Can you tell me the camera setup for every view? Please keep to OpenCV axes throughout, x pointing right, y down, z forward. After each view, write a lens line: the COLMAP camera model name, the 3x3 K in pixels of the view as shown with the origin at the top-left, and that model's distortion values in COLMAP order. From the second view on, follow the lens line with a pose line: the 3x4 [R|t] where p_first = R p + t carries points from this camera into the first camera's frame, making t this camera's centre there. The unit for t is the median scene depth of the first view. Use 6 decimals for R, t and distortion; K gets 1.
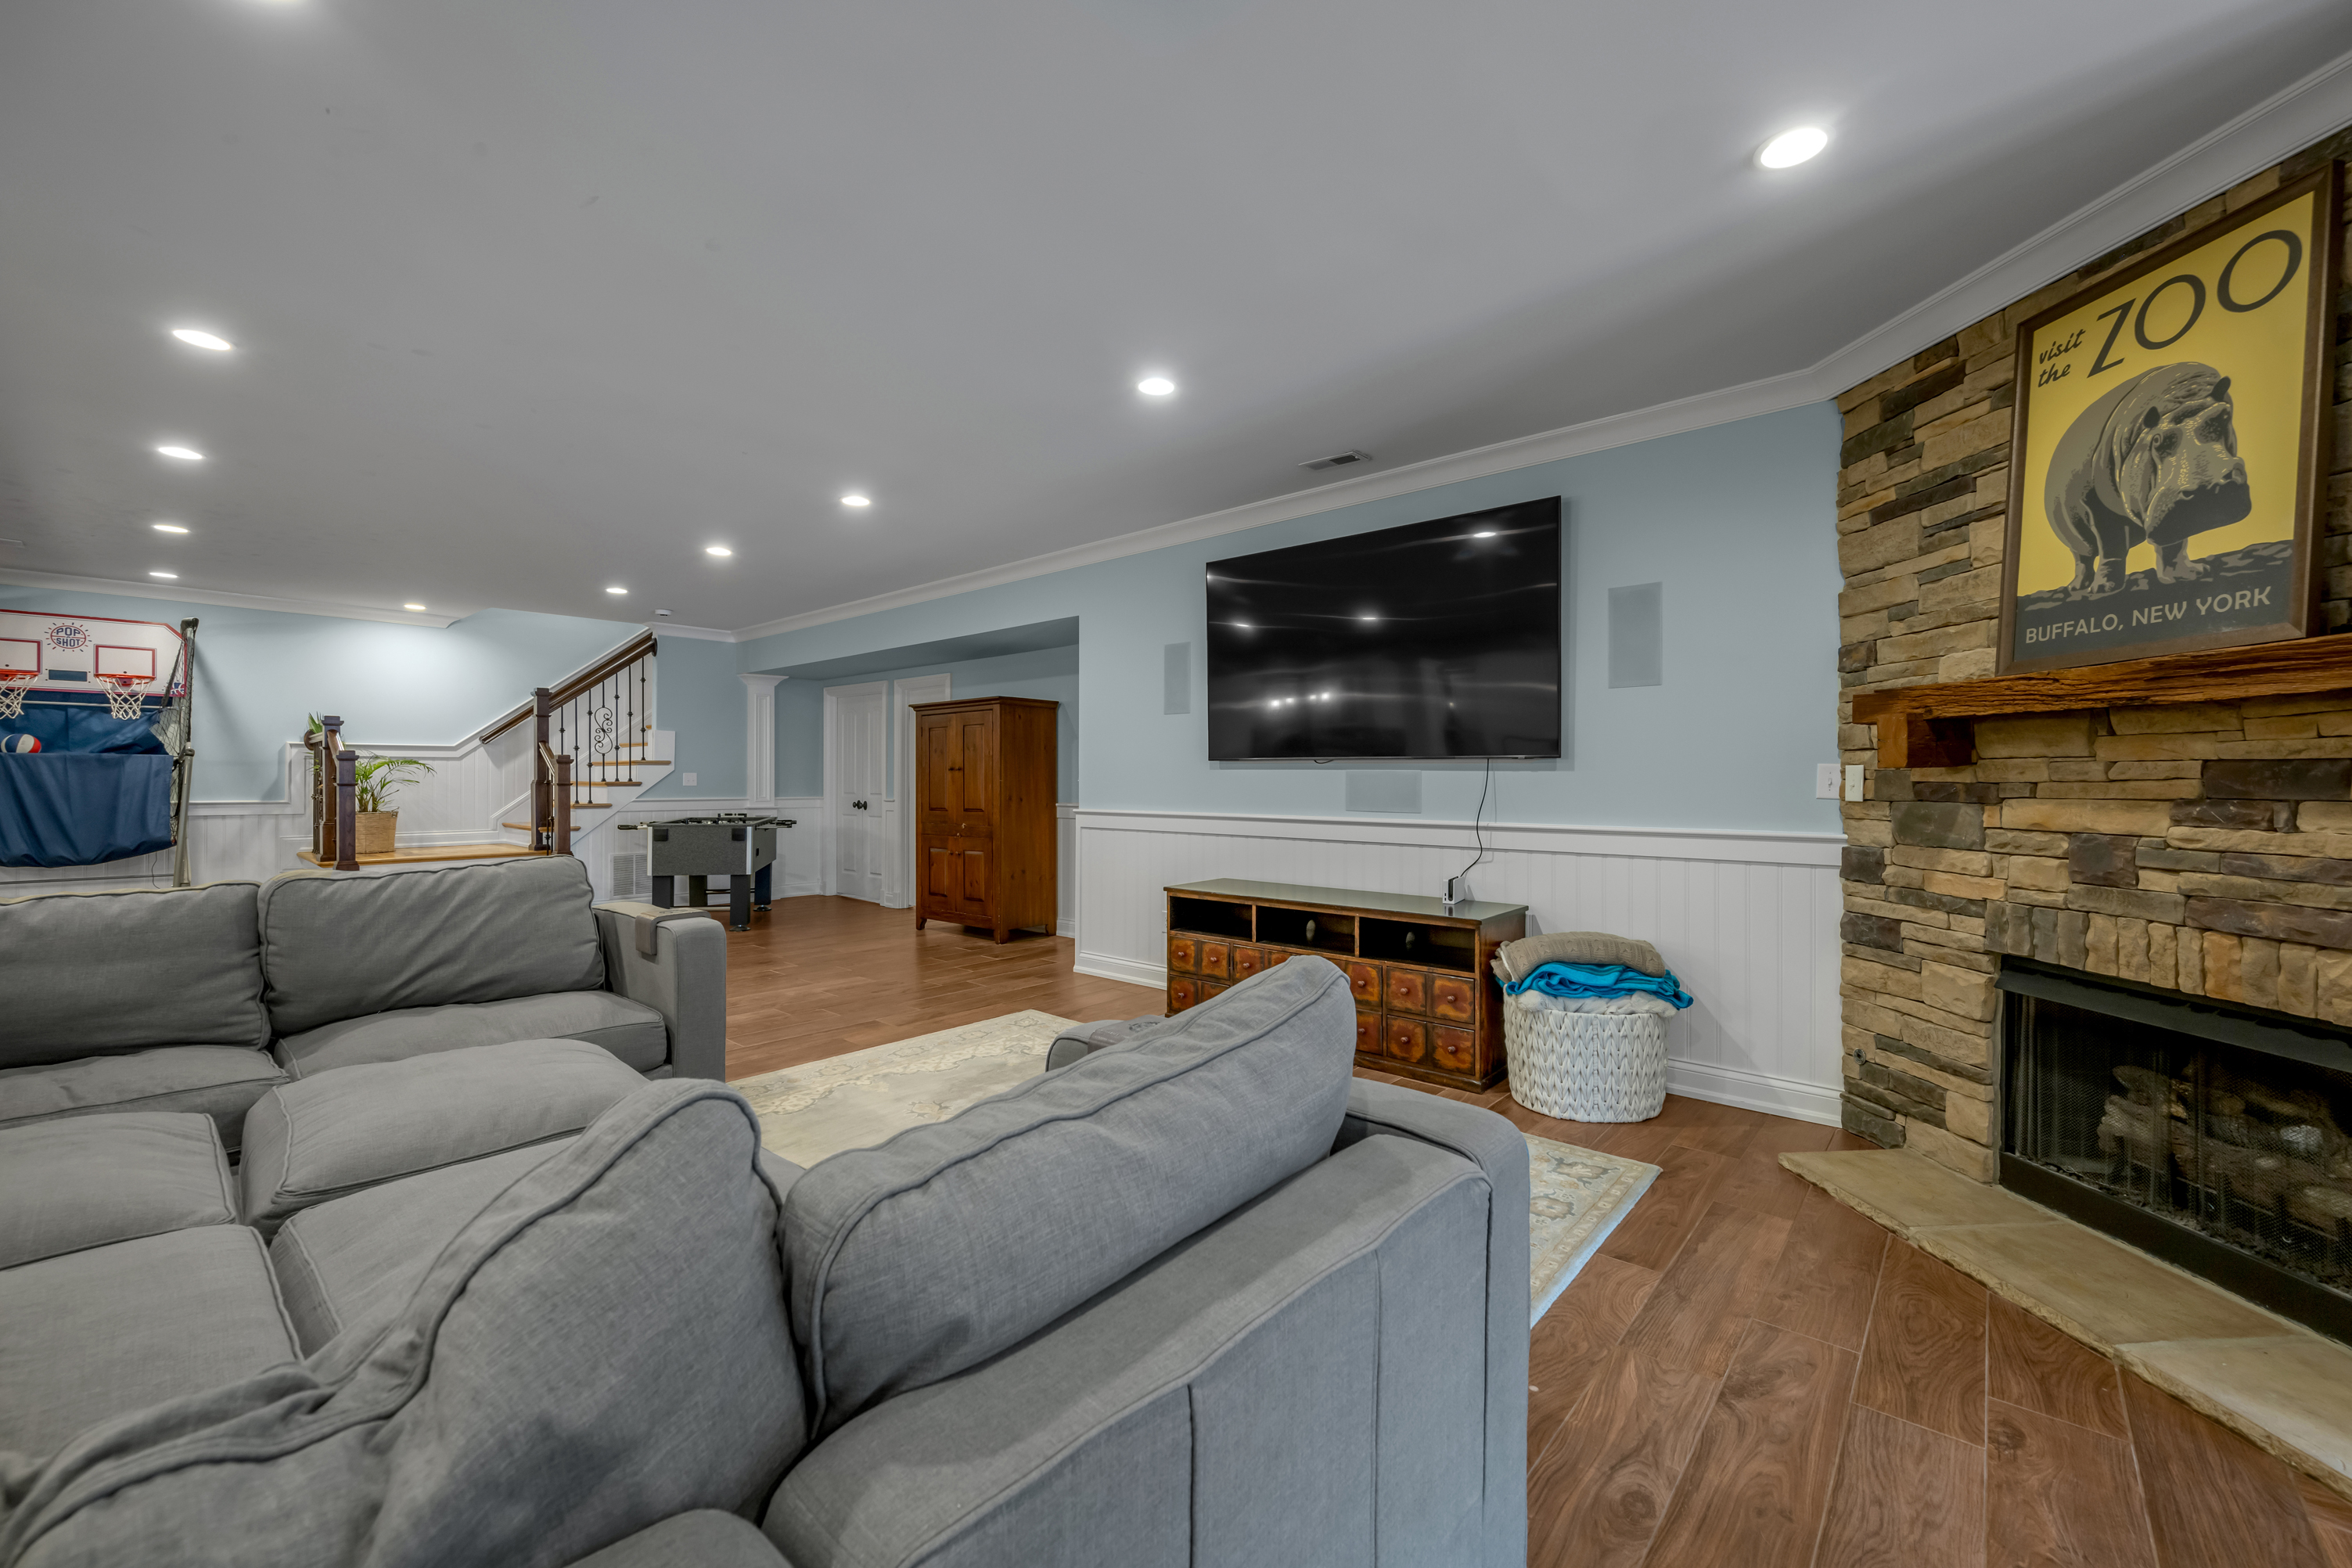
lens RADIAL K [[936.3, 0, 1181.5], [0, 936.3, 792.3], [0, 0, 1]] dist [-0.008362, 0.000842]
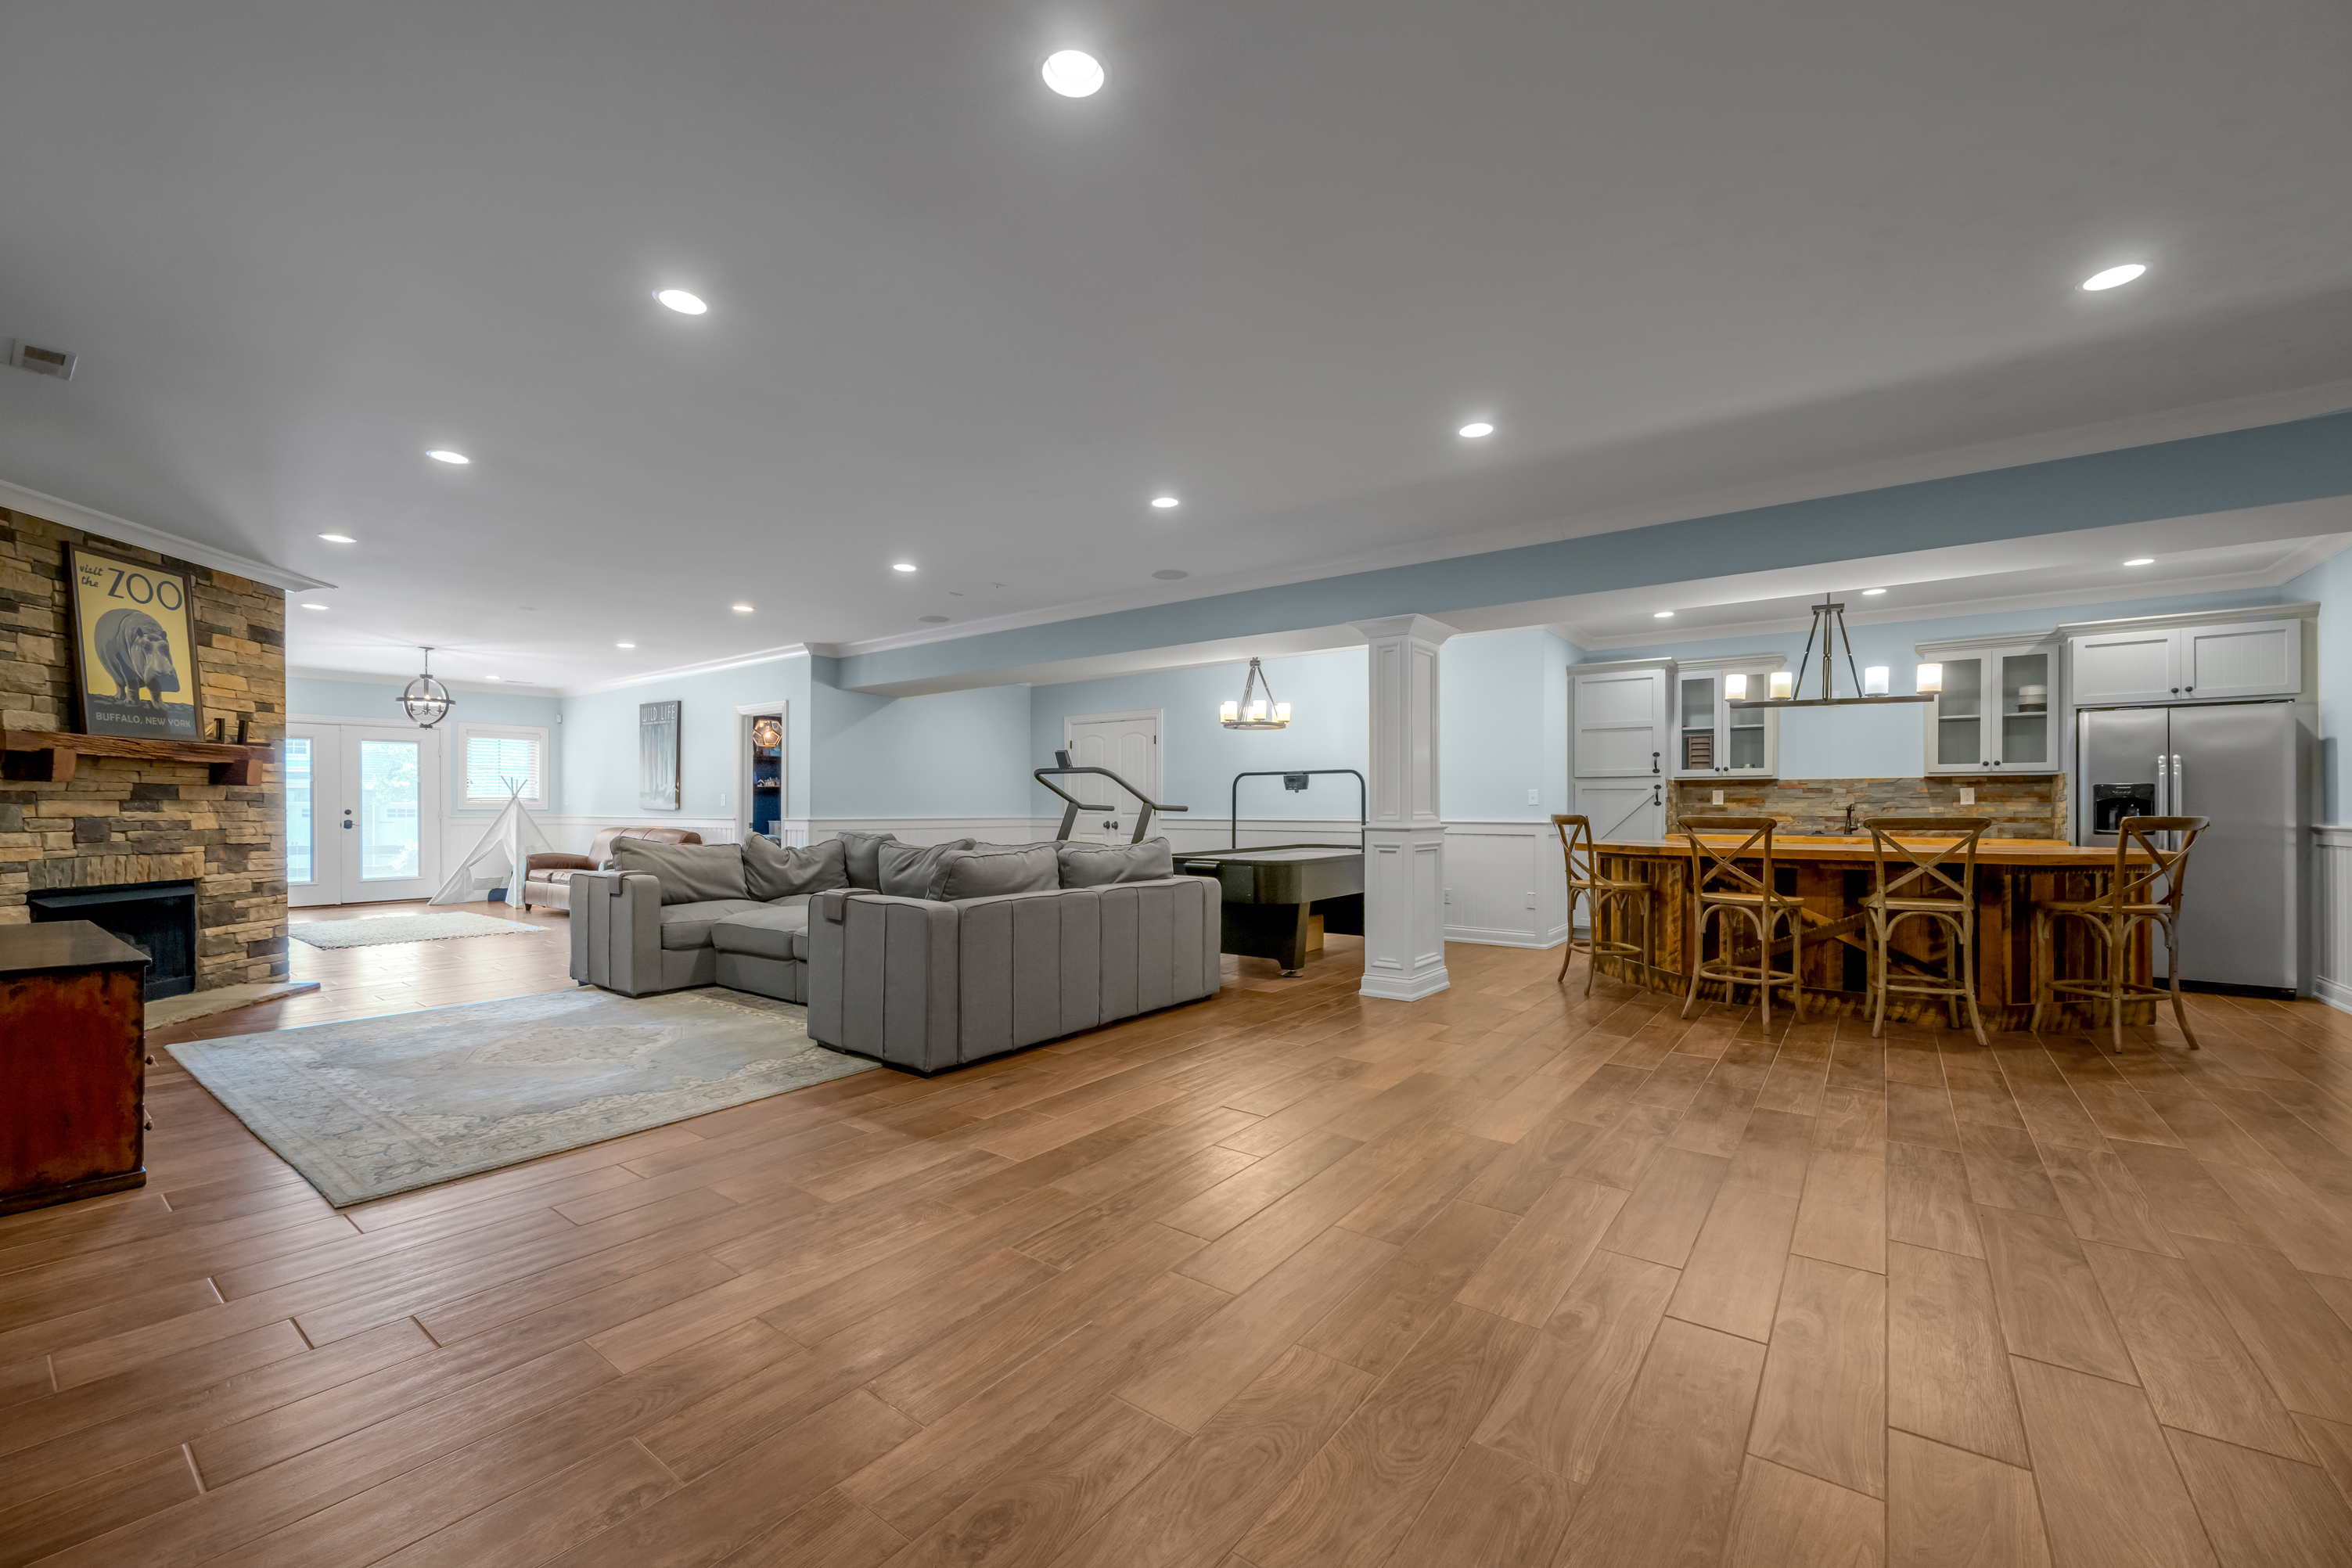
lens RADIAL K [[936.3, 0, 1180.1], [0, 936.3, 803.1], [0, 0, 1]] dist [-0.008362, 0.000842]
pose [[-0.997090, -0.003859, -0.076137, -0.456265], [-0.004284, 0.999976, 0.005420, -0.002627], [0.076114, 0.005731, -0.997083, 1.190551]]
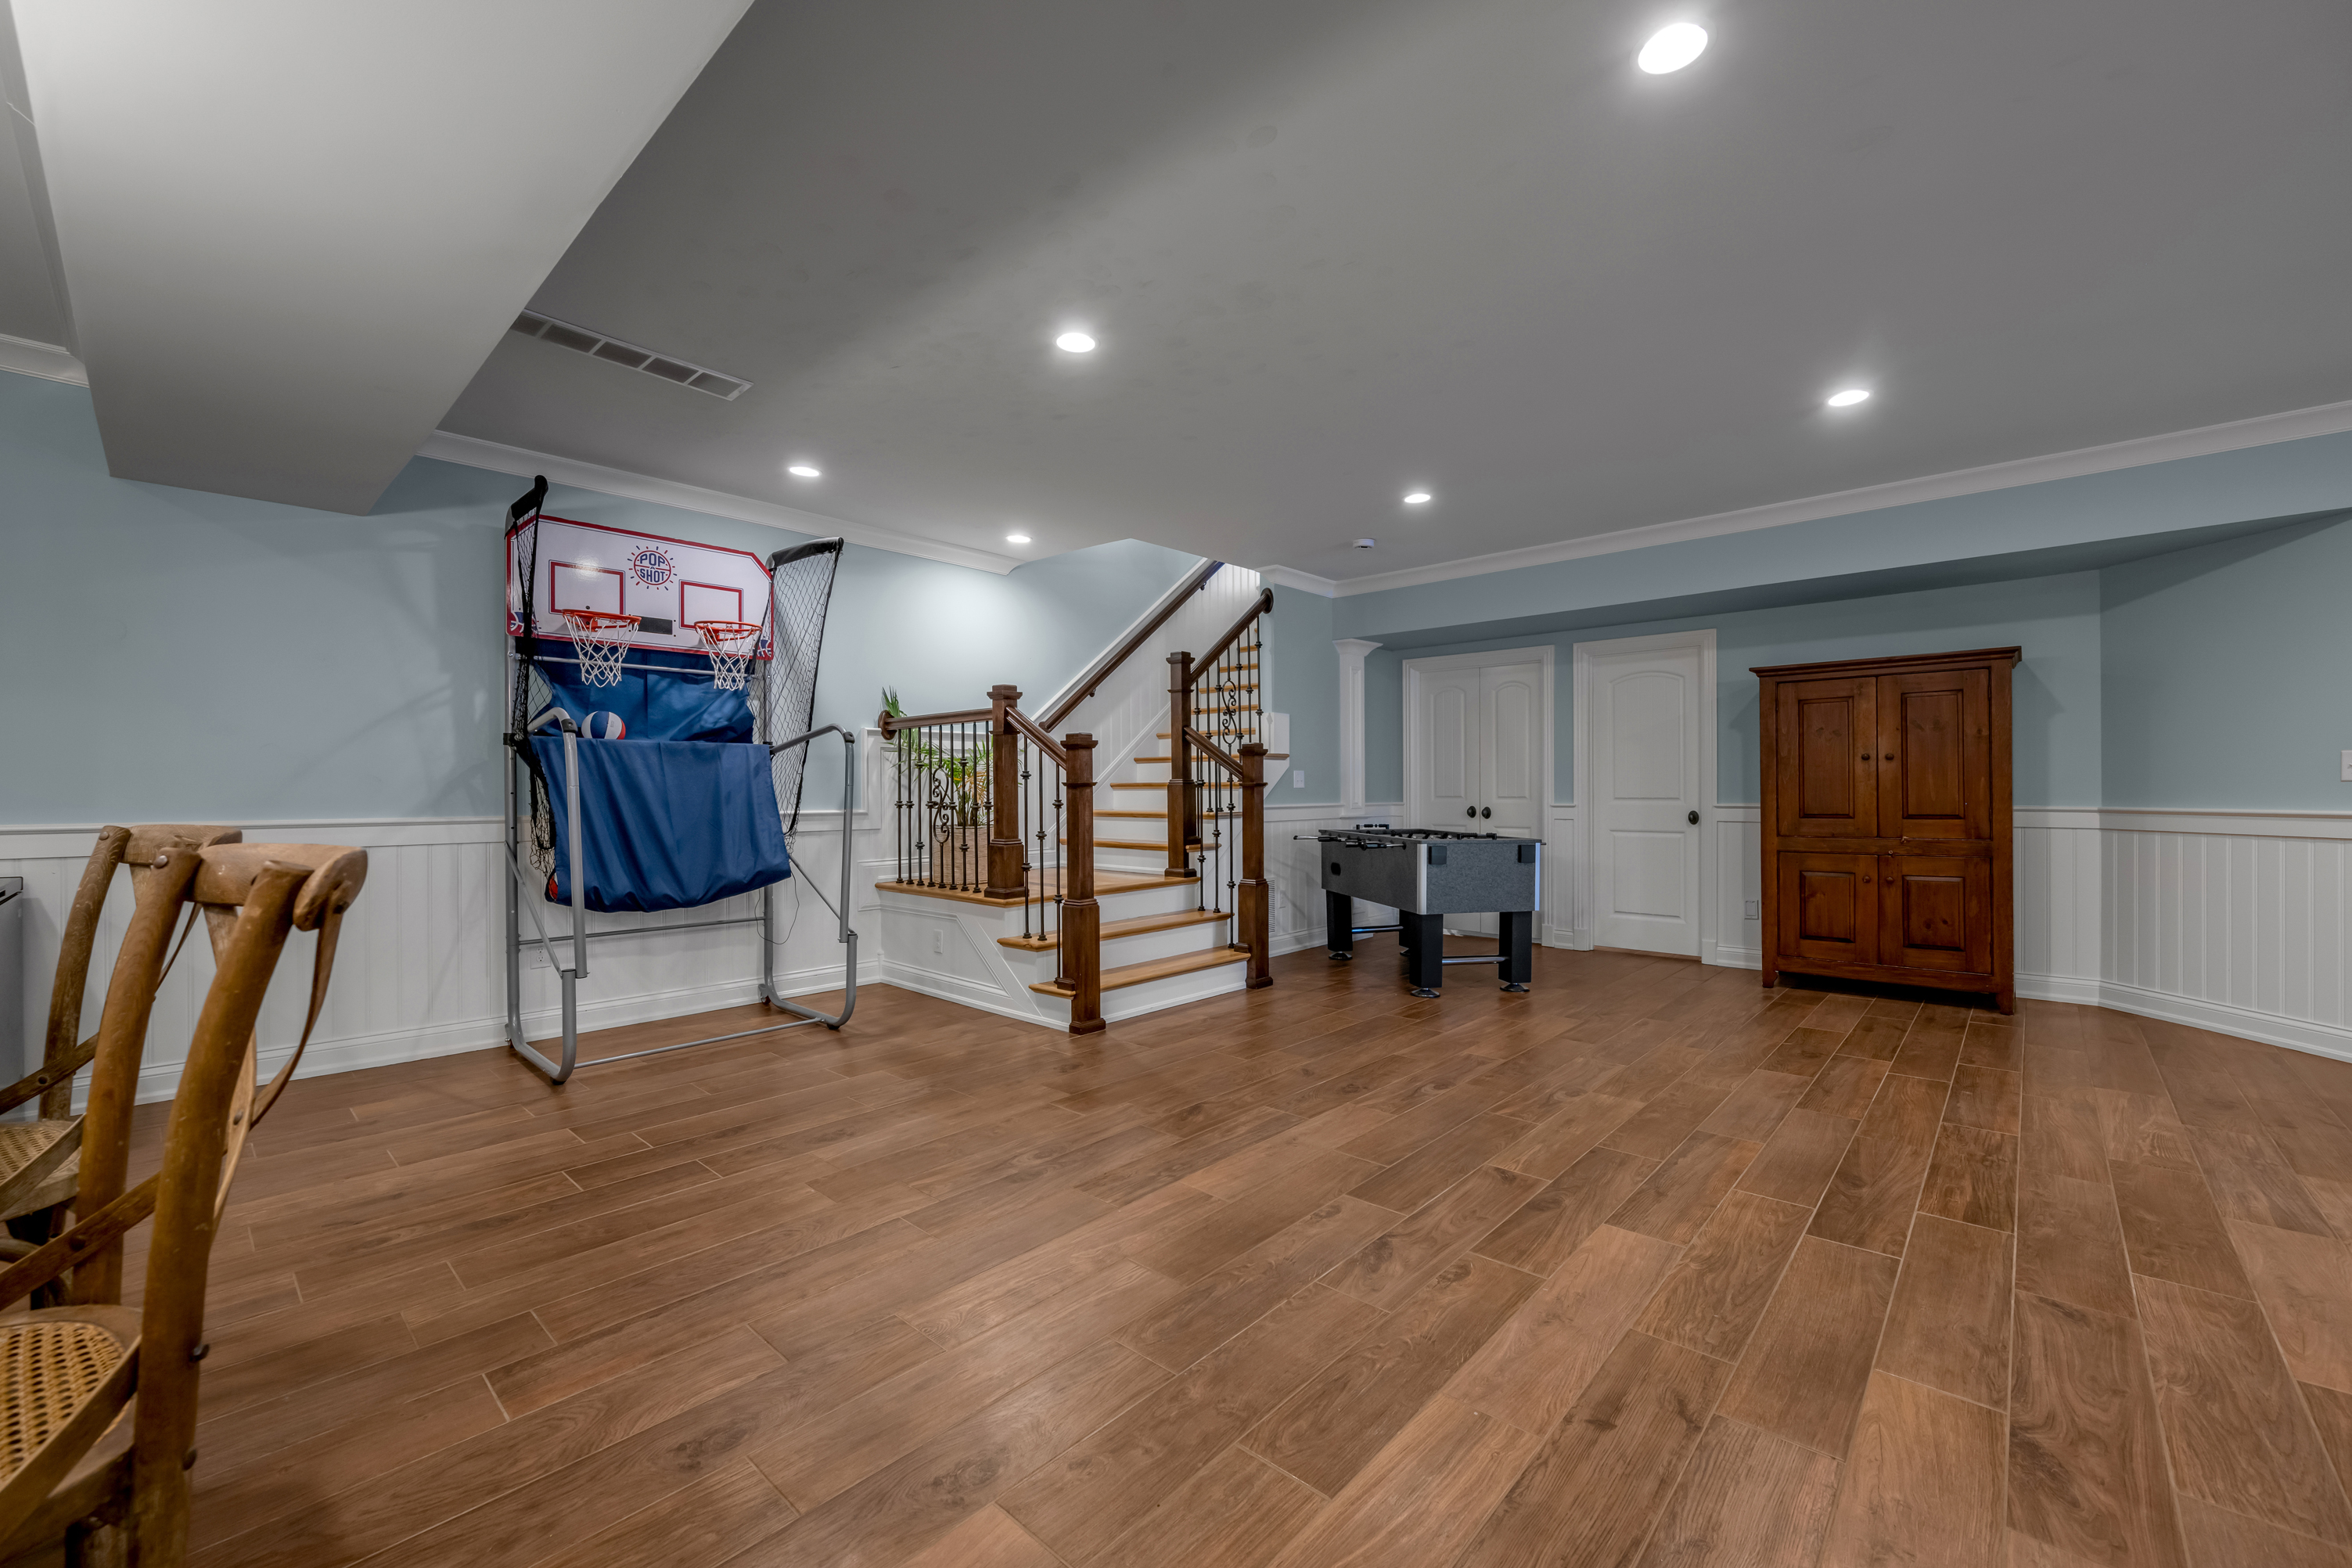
lens RADIAL K [[936.3, 0, 1180.9], [0, 936.3, 797.3], [0, 0, 1]] dist [-0.008362, 0.000842]
pose [[0.999815, -0.007337, -0.017799, -0.829145], [0.007242, 0.999959, -0.005386, 0.005433], [0.017838, 0.005257, 0.999827, 0.340262]]
